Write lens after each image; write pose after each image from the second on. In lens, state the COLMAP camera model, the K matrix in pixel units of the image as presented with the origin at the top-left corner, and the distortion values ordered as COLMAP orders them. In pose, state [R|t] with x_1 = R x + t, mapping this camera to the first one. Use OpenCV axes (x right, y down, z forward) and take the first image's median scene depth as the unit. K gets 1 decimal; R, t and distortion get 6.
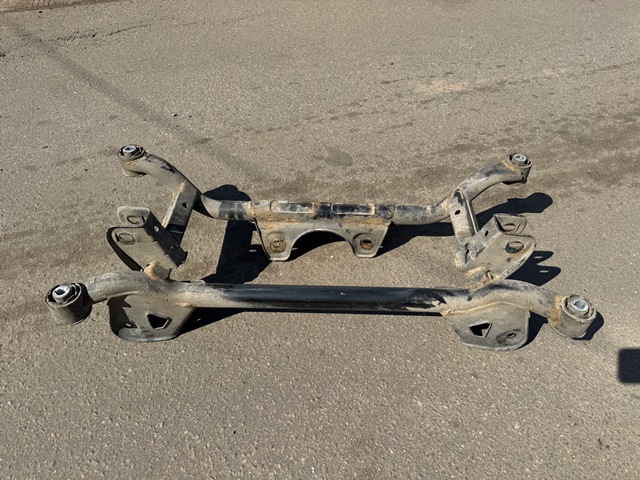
lens RADIAL K [[436.7, 0, 327.2], [0, 436.7, 255.1], [0, 0, 1]] dist [0.037022, -0.045927]
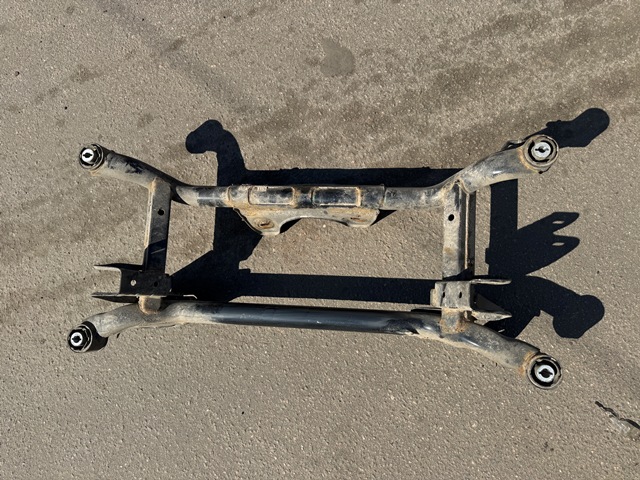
lens RADIAL K [[431.7, 0, 317.7], [0, 431.7, 261.7], [0, 0, 1]] dist [0.034498, -0.046243]
pose [[0.982623, 0.000482, -0.185613, 0.185116], [0.106533, 0.817423, 0.566102, -0.505305], [0.151997, -0.576038, 0.803167, 0.207985]]
